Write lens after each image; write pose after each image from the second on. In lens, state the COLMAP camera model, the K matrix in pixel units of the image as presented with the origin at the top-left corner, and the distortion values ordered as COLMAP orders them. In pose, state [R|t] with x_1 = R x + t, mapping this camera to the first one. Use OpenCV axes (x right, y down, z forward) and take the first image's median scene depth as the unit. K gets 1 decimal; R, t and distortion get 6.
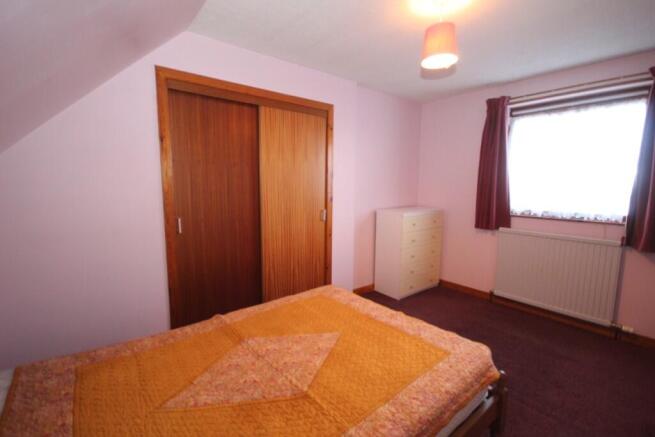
lens RADIAL K [[304.2, 0, 332.9], [0, 304.2, 220.8], [0, 0, 1]] dist [-0.000950, -0.000056]
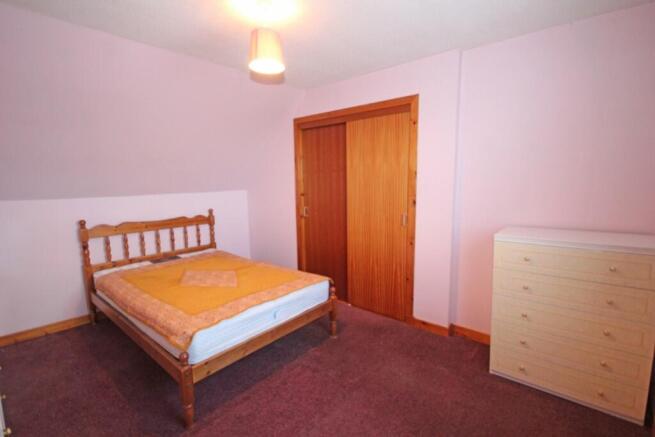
lens RADIAL K [[304.2, 0, 333.6], [0, 304.2, 218.4], [0, 0, 1]] dist [-0.000950, -0.000056]
pose [[0.212197, 0.093913, -0.972704, 0.968545], [-0.110687, 0.991276, 0.071559, -0.072315], [0.970938, 0.092481, 0.220741, 0.703434]]
